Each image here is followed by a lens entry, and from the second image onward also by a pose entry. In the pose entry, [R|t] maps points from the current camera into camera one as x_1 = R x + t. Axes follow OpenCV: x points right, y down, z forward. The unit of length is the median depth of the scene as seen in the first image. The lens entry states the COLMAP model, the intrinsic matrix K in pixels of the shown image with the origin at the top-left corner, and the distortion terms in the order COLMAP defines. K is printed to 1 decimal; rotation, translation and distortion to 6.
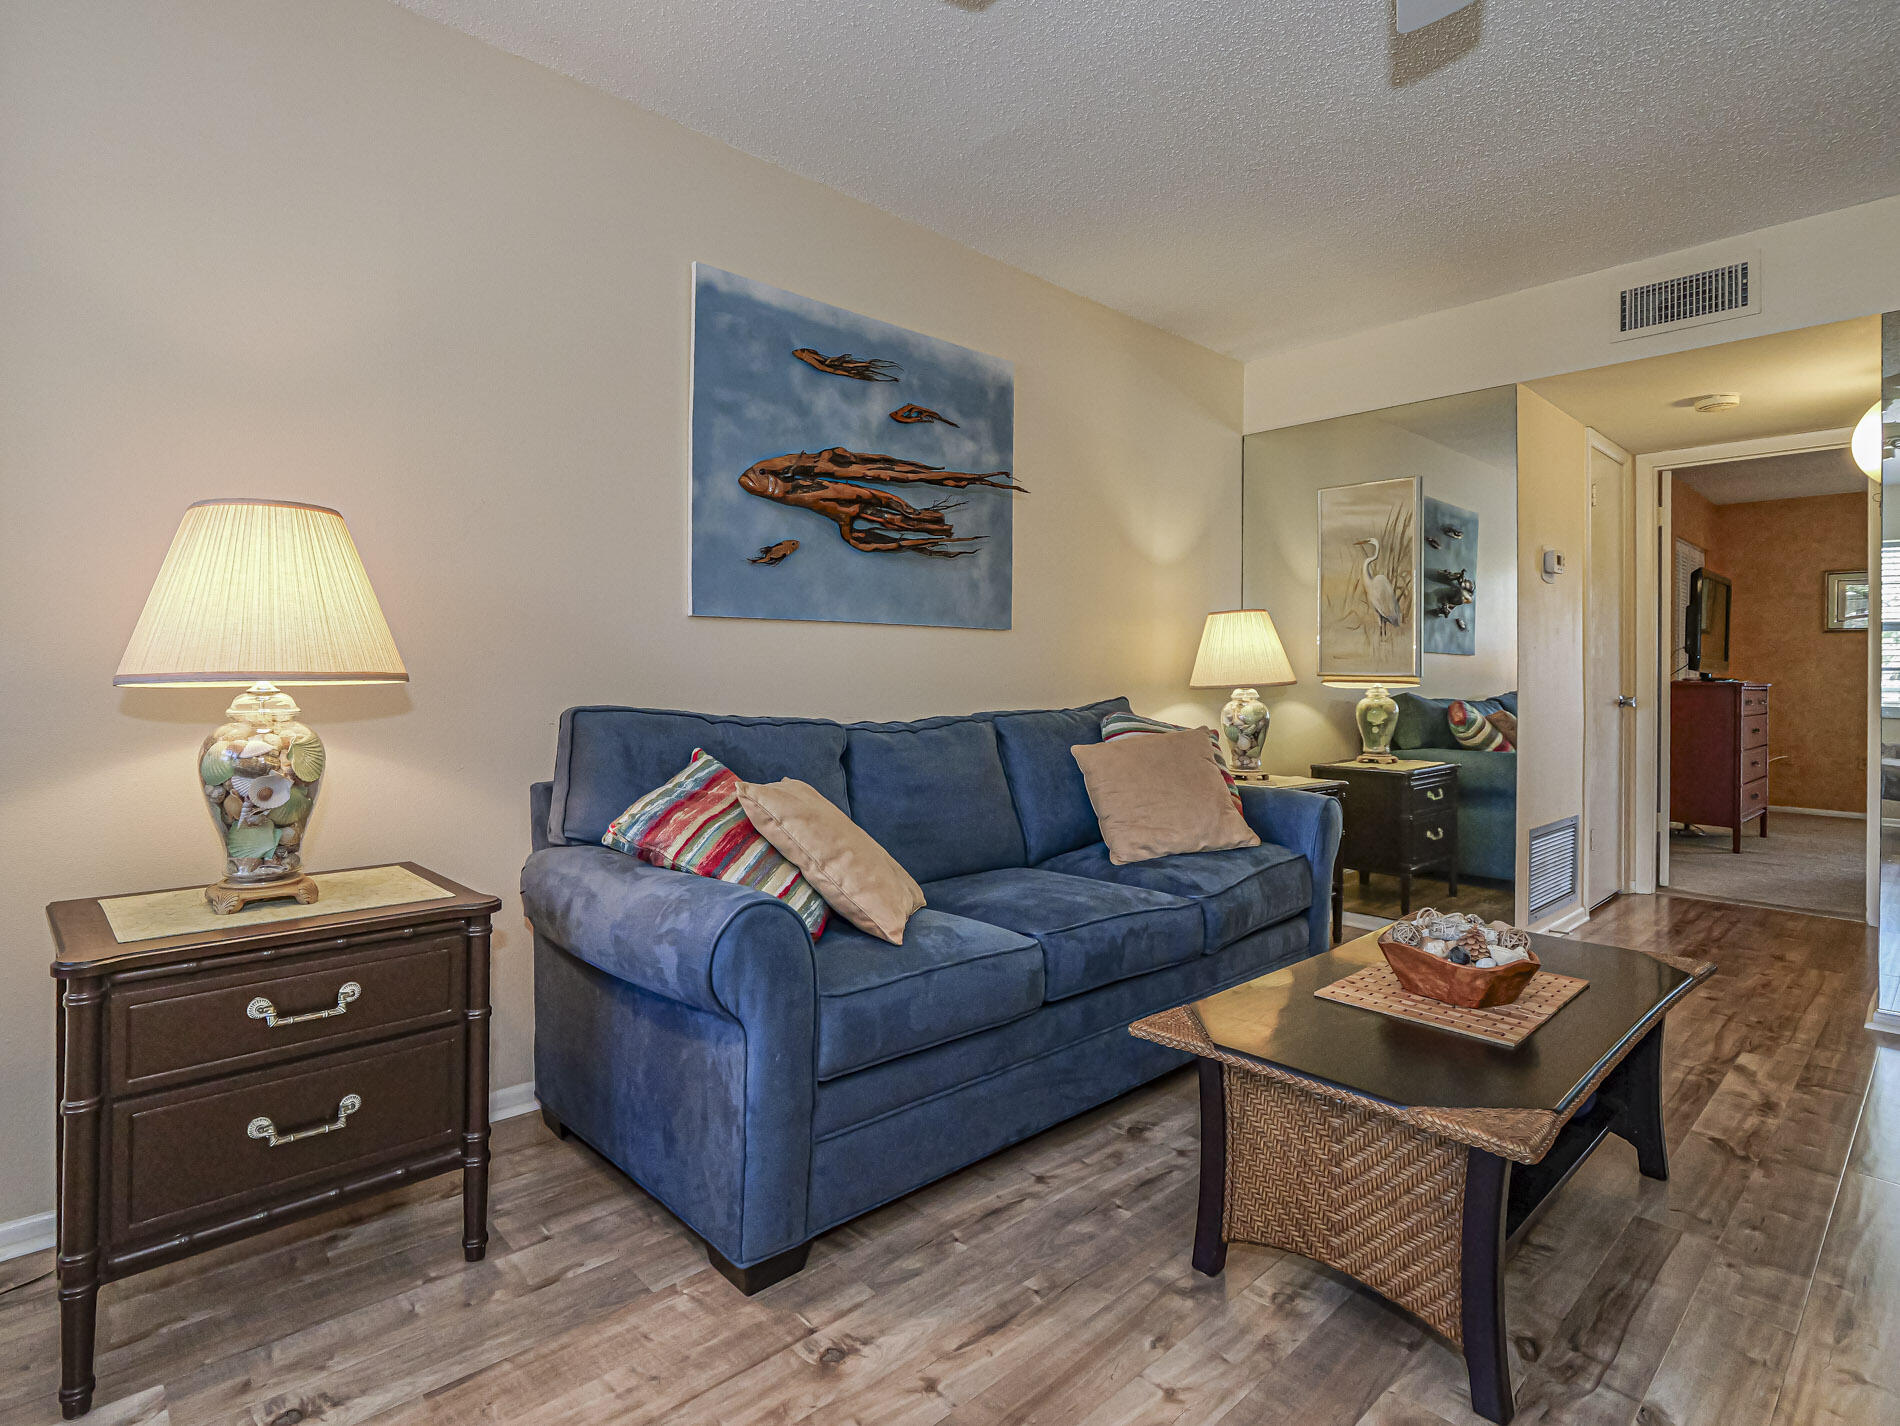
lens RADIAL K [[987.2, 0, 942.0], [0, 987.2, 668.8], [0, 0, 1]] dist [0.000748, 0.000055]
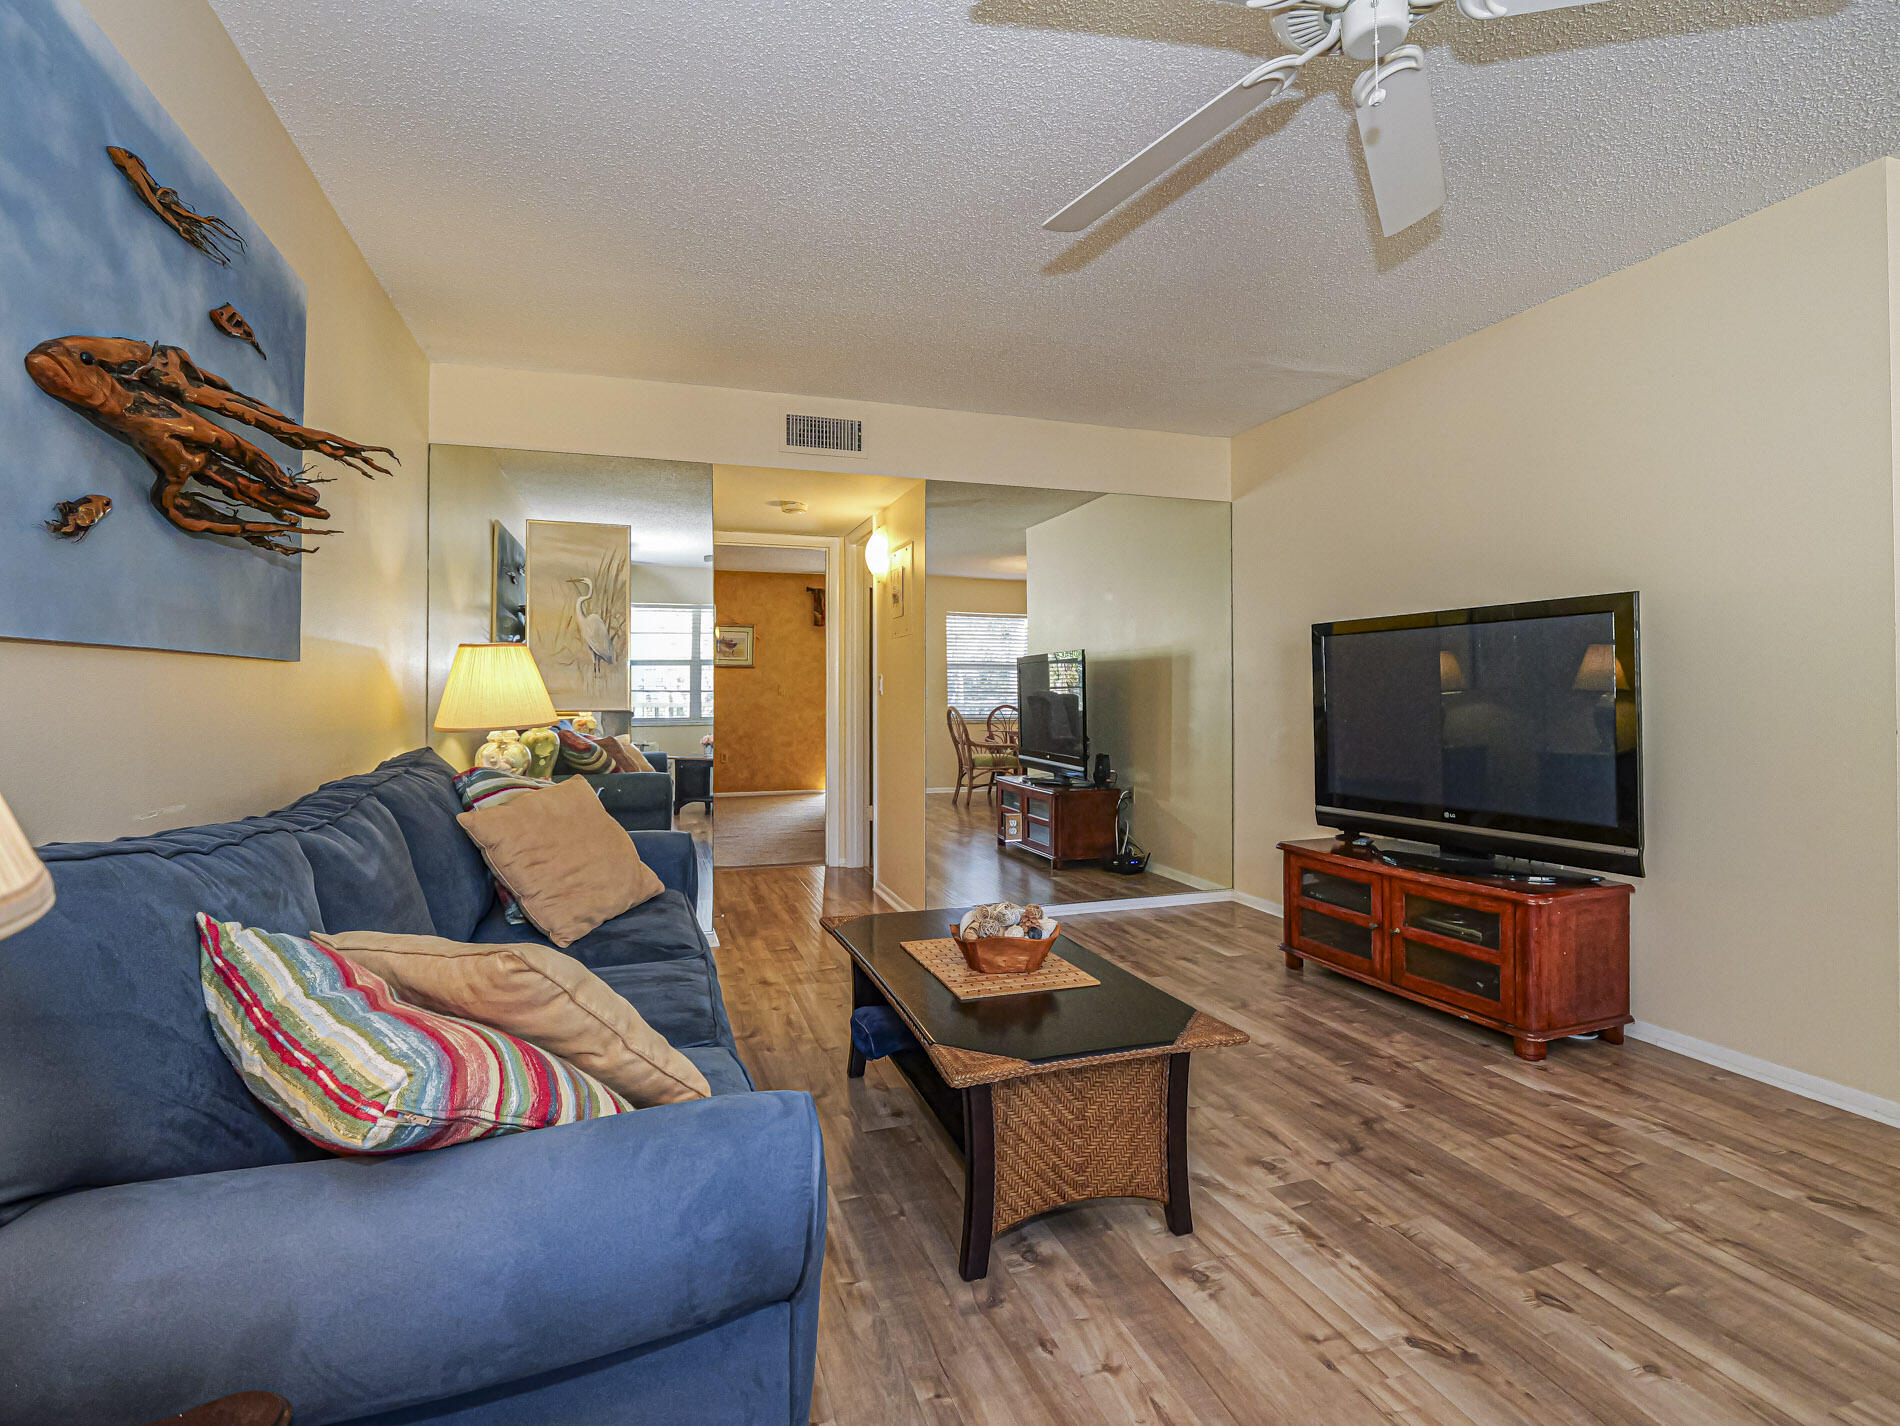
lens RADIAL K [[916.5, 0, 944.6], [0, 916.5, 691.3], [0, 0, 1]] dist [-0.017008, -0.000520]
pose [[0.413948, -0.005511, 0.910284, -0.366005], [0.001336, 0.999984, 0.005447, -0.023606], [-0.910299, -0.001039, 0.413949, 0.341875]]
